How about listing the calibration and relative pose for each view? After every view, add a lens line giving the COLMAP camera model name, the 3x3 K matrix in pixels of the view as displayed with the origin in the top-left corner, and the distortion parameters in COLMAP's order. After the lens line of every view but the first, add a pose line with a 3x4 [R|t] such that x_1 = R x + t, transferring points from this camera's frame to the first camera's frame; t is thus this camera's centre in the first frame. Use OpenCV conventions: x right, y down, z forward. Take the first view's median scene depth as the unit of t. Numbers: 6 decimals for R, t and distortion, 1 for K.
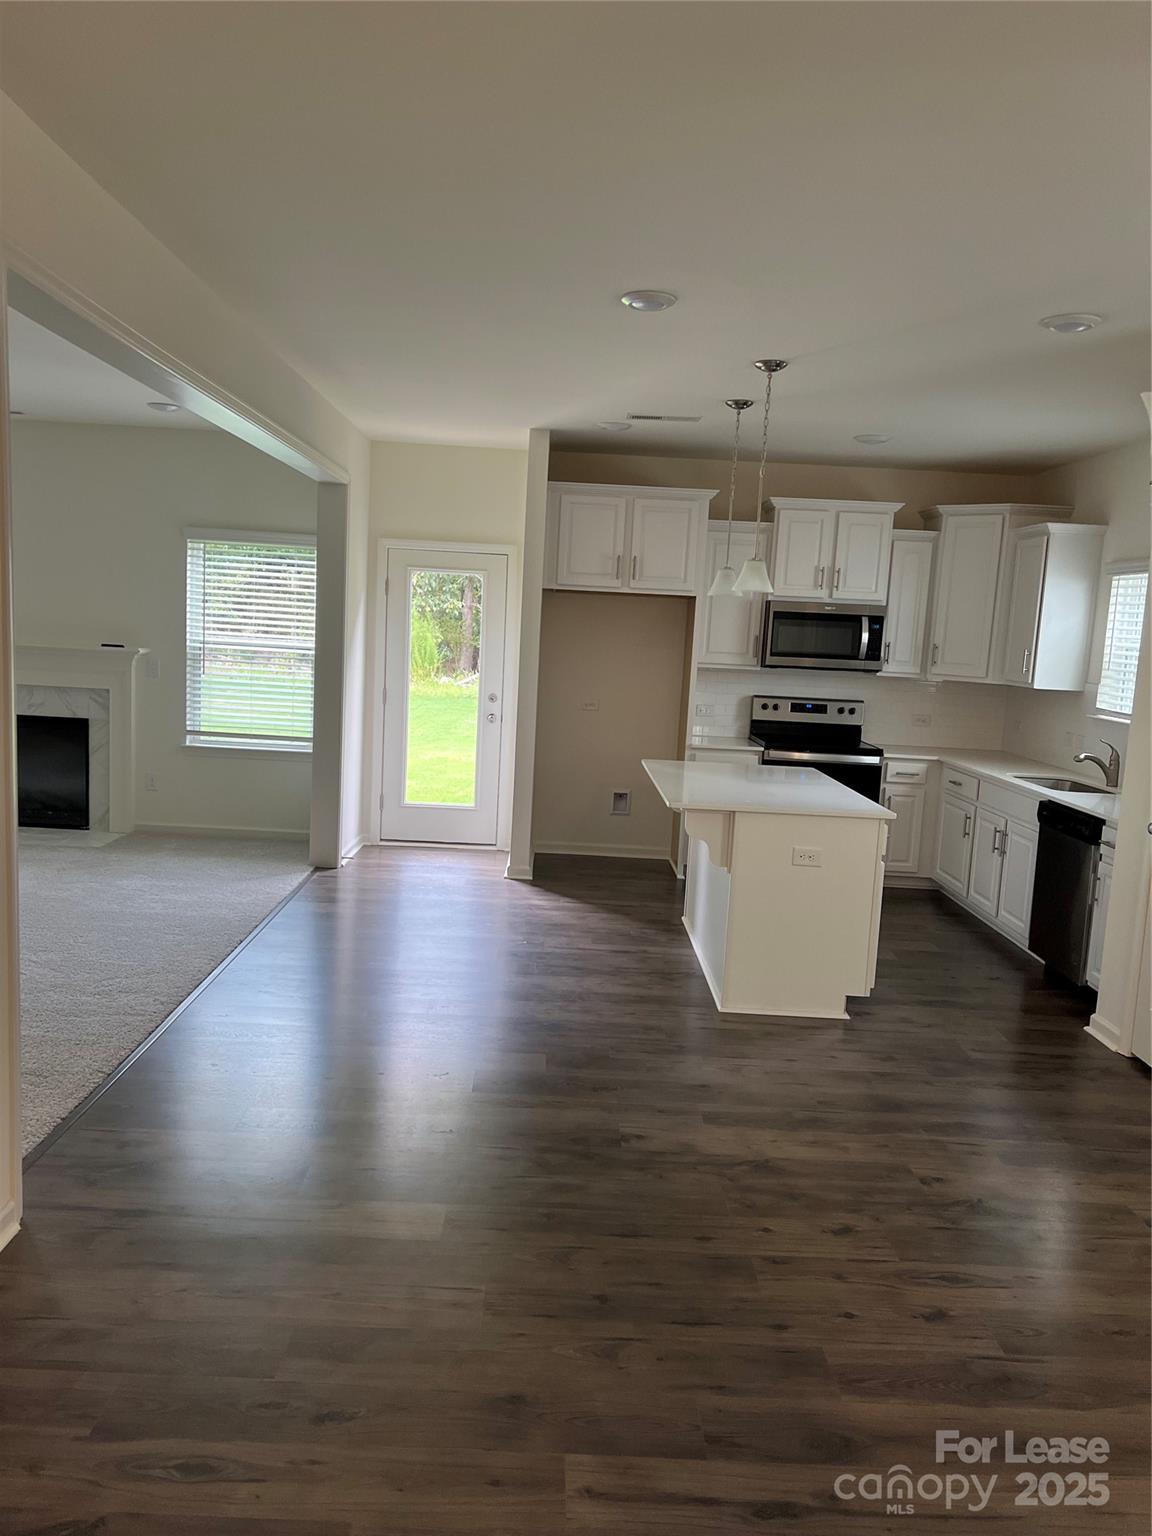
lens RADIAL K [[1166.1, 0, 576.0], [0, 1166.1, 768.0], [0, 0, 1]] dist [0.052575, -0.046625]
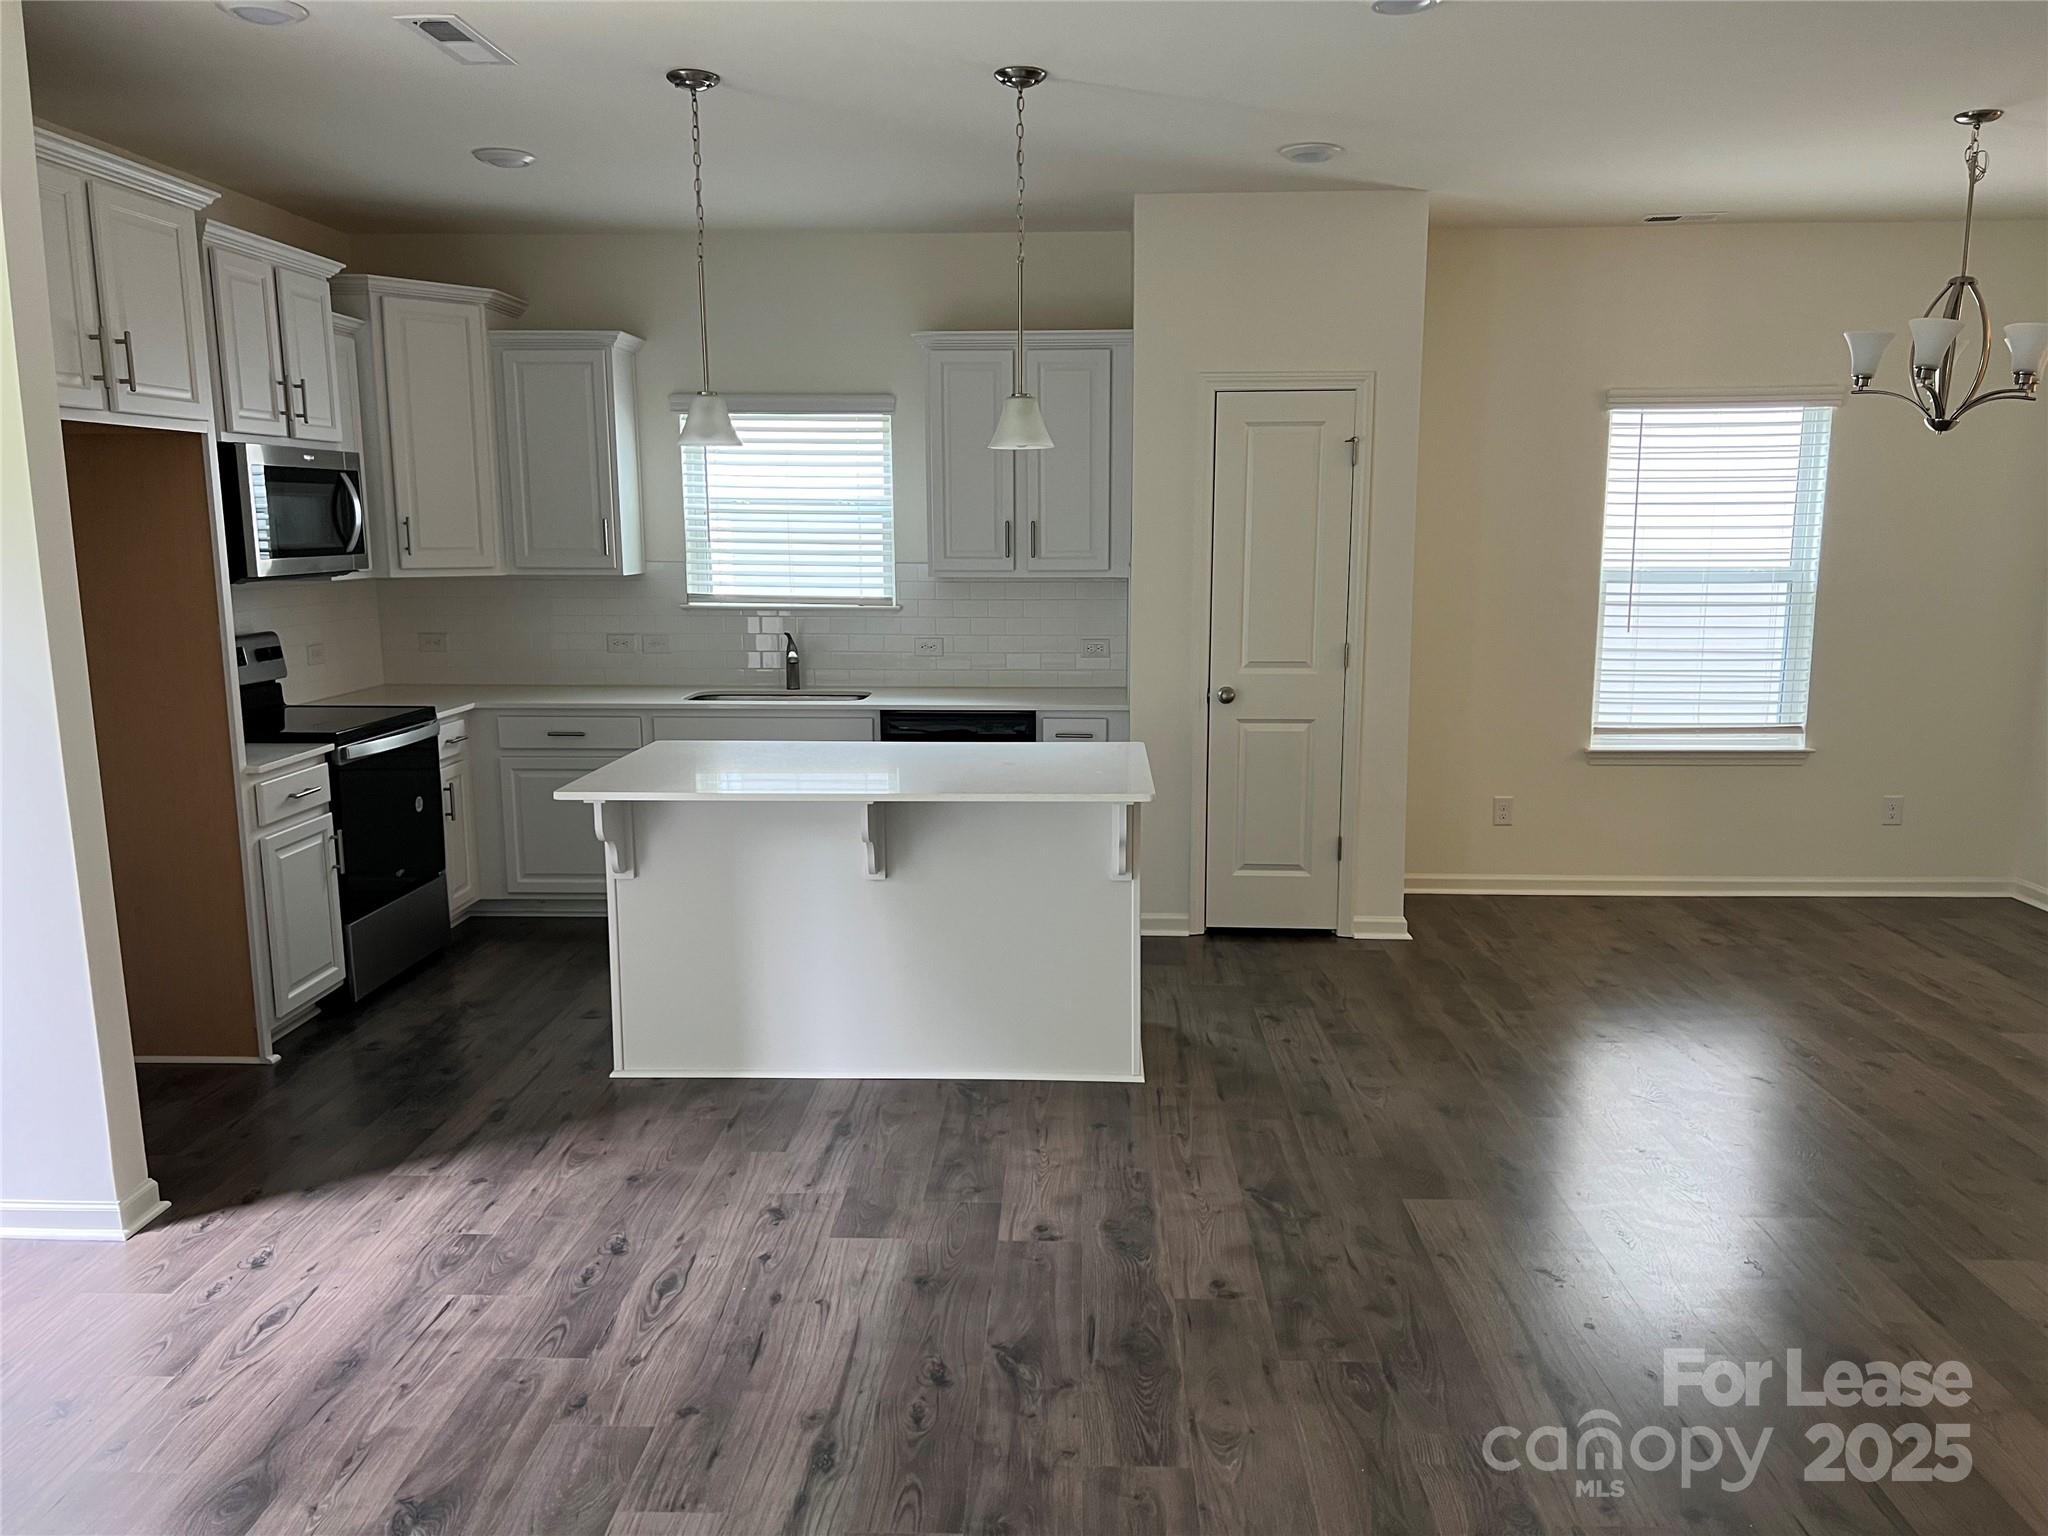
lens RADIAL K [[1554.8, 0, 1024.0], [0, 1554.8, 768.0], [0, 0, 1]] dist [0.052575, -0.046625]
pose [[0.039095, -0.205395, 0.977898, -0.662345], [0.133879, 0.970899, 0.198573, -0.139245], [-0.990226, 0.123157, 0.065455, 0.927687]]
